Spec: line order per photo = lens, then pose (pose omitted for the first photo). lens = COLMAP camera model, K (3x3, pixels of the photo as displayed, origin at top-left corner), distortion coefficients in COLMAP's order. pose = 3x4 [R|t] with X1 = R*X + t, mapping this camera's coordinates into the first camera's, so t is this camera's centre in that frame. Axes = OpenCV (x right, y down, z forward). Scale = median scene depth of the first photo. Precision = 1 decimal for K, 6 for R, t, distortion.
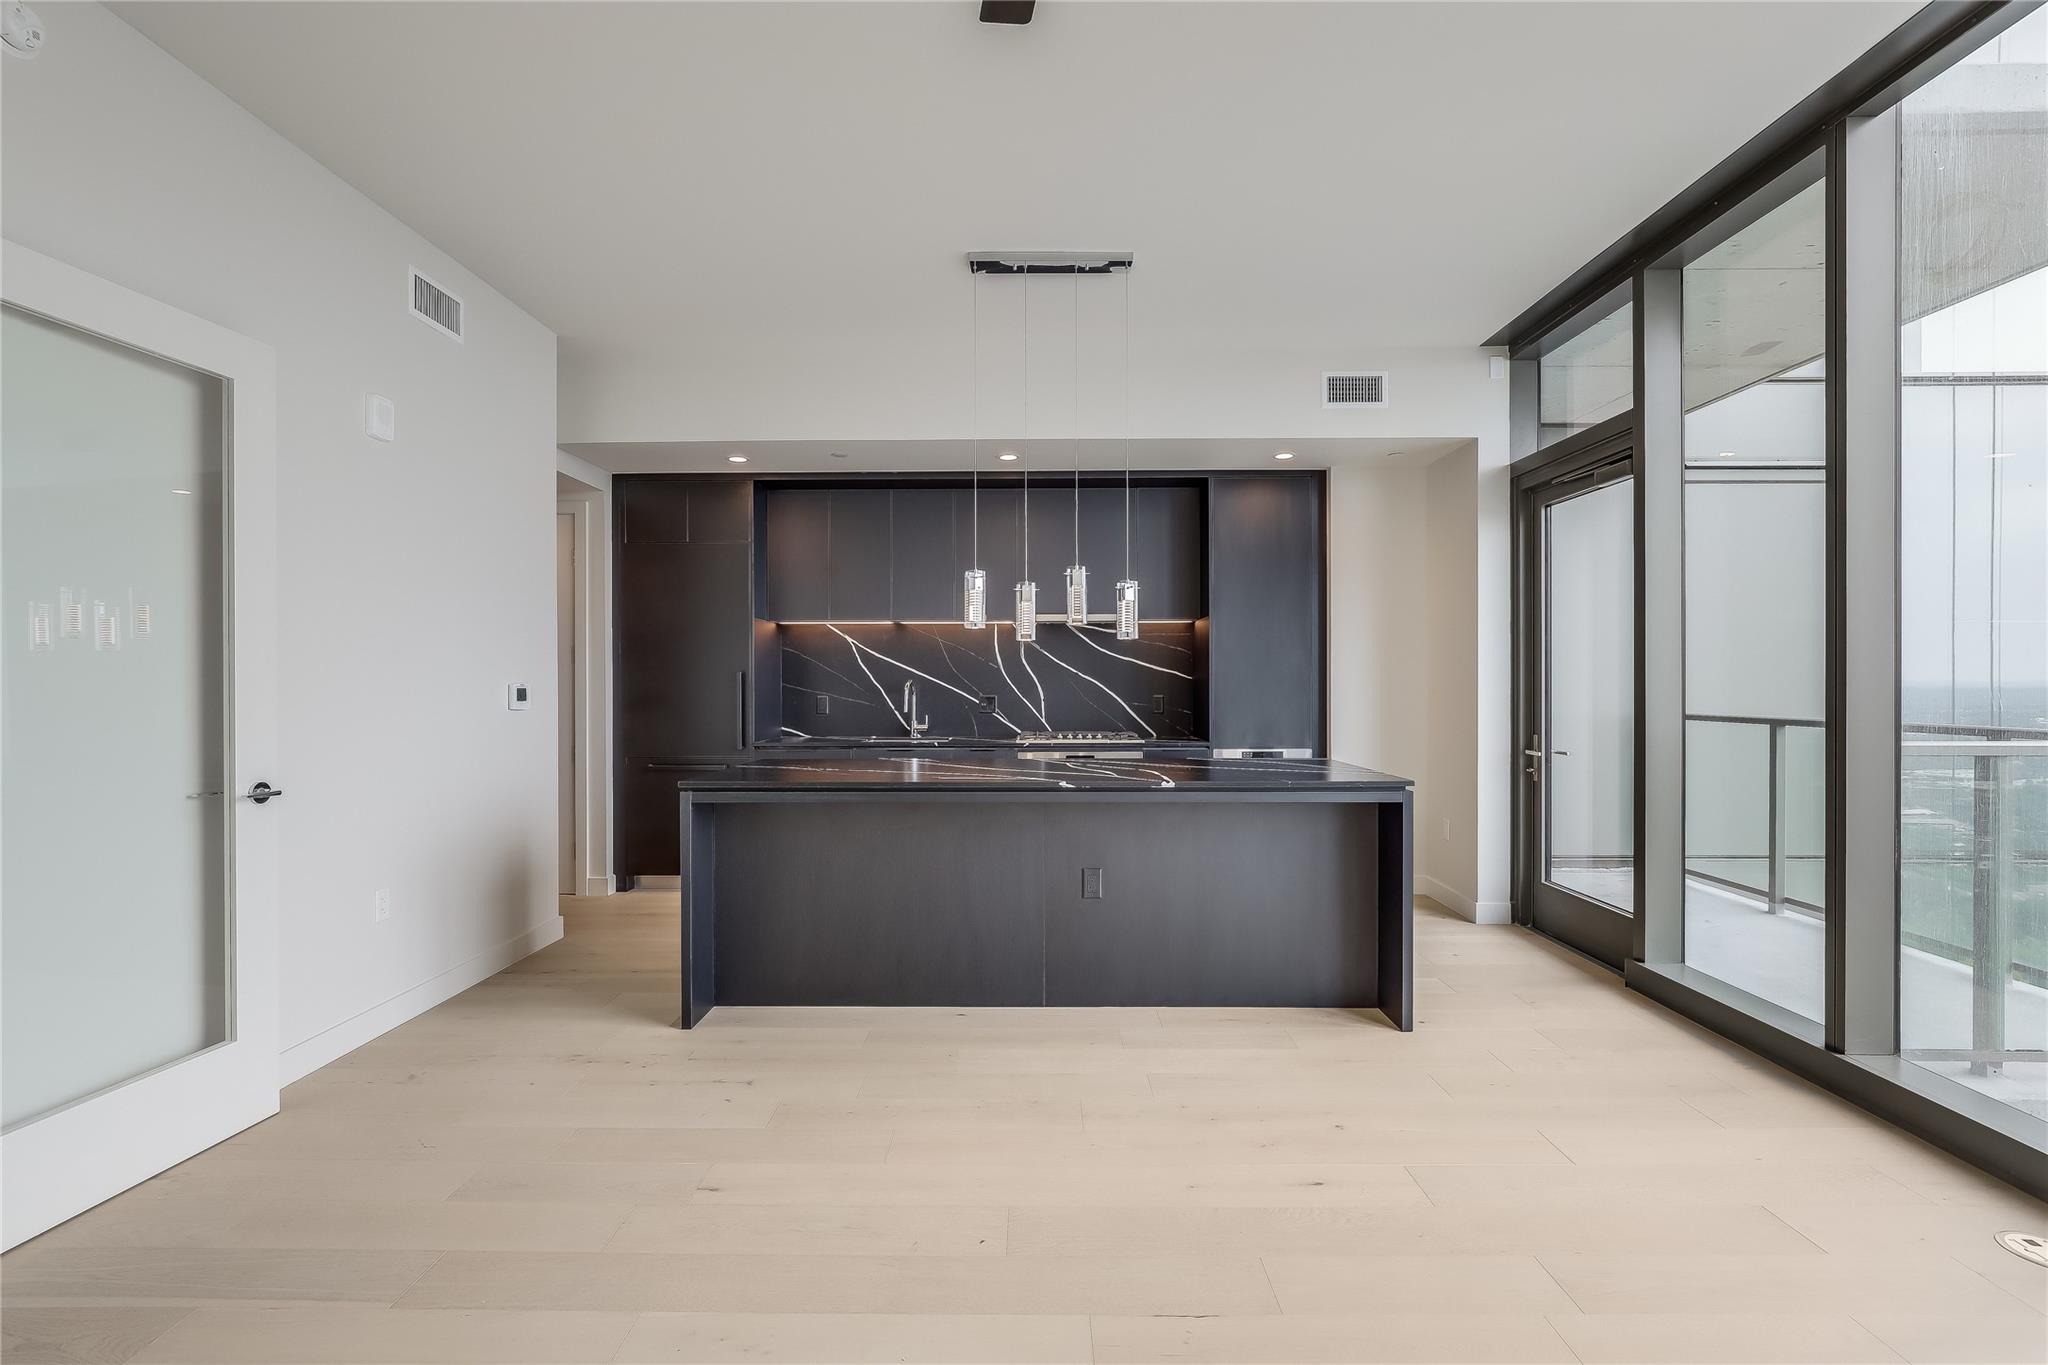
lens RADIAL K [[927.9, 0, 1025.2], [0, 927.9, 681.2], [0, 0, 1]] dist [-0.009461, 0.002156]
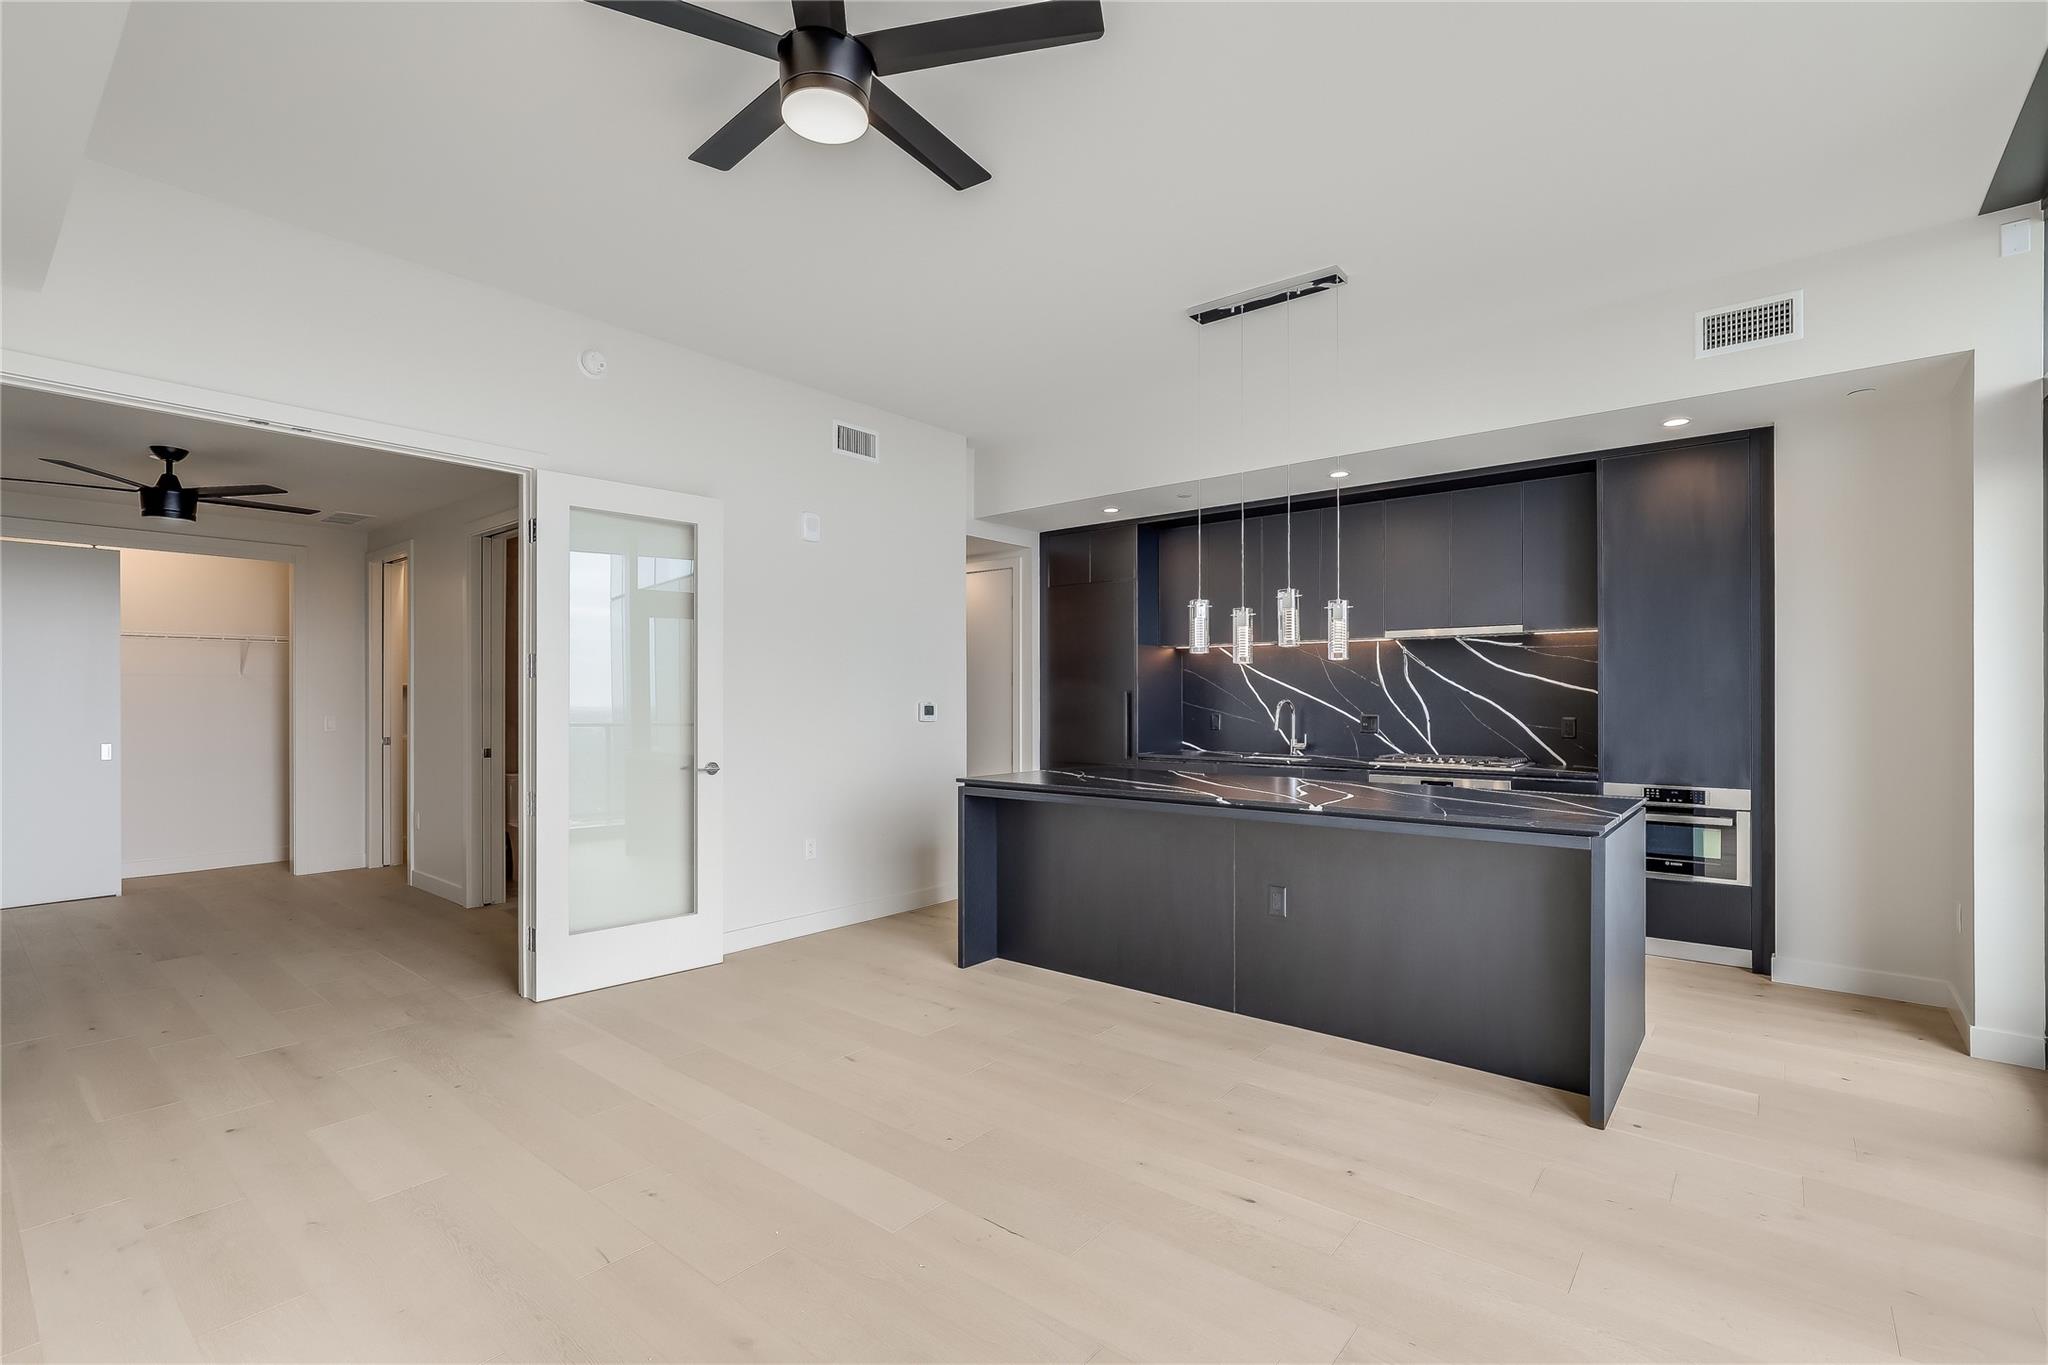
lens RADIAL K [[927.9, 0, 1022.8], [0, 927.9, 693.2], [0, 0, 1]] dist [-0.009461, 0.002156]
pose [[0.779525, -0.001694, -0.626368, 0.363464], [-0.000465, 0.999995, -0.003283, -0.005463], [0.626370, 0.002850, 0.779520, 0.022711]]
